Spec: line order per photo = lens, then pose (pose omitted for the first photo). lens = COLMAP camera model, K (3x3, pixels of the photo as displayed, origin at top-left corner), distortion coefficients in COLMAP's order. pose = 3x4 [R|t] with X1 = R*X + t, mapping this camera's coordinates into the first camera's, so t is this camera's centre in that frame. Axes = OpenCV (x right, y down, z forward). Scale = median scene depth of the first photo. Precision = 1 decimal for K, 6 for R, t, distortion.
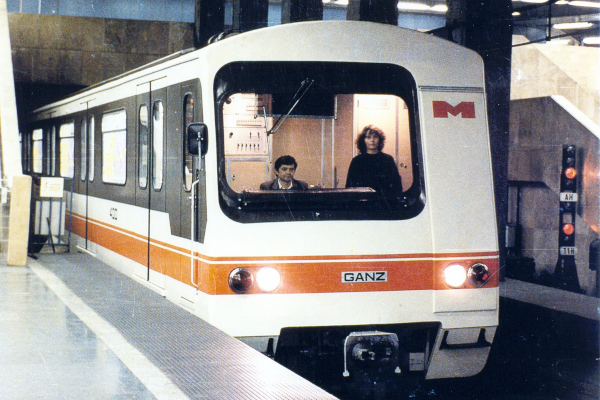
lens RADIAL K [[1570.8, 0, 300.5], [0, 1570.8, 200.2], [0, 0, 1]] dist [-0.125690, 0.000000]
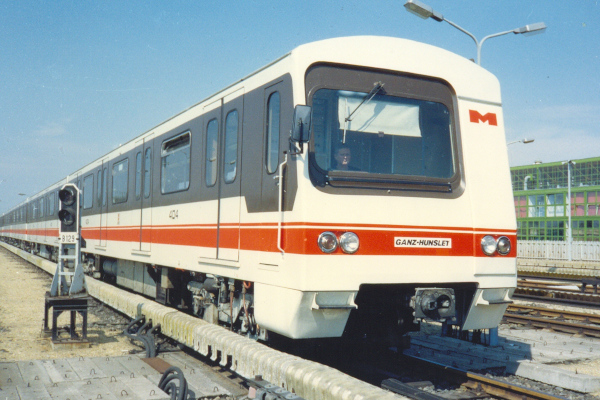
lens RADIAL K [[708.2, 0, 300.7], [0, 708.2, 198.6], [0, 0, 1]] dist [-0.168125, 0.000000]
pose [[0.997844, 0.027514, 0.059579, -0.085194], [-0.023041, 0.996955, -0.074499, 0.055454], [-0.061448, 0.072966, 0.995440, 0.447185]]
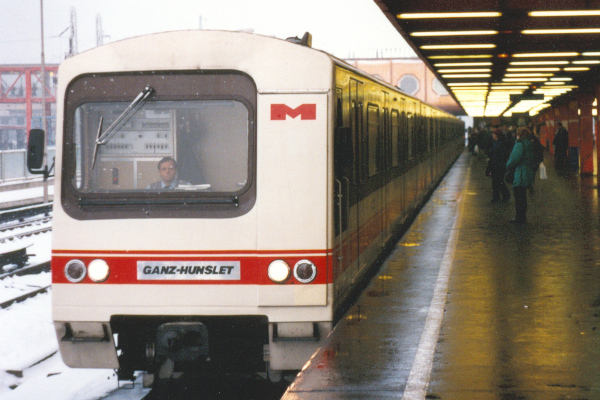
lens RADIAL K [[1570.8, 0, 299.0], [0, 1570.8, 197.8], [0, 0, 1]] dist [-0.125690, 0.000000]
pose [[0.879540, 0.000932, -0.475824, 0.606312], [0.005226, 0.999919, 0.011618, -0.012936], [0.475796, -0.012705, 0.879464, 0.082035]]
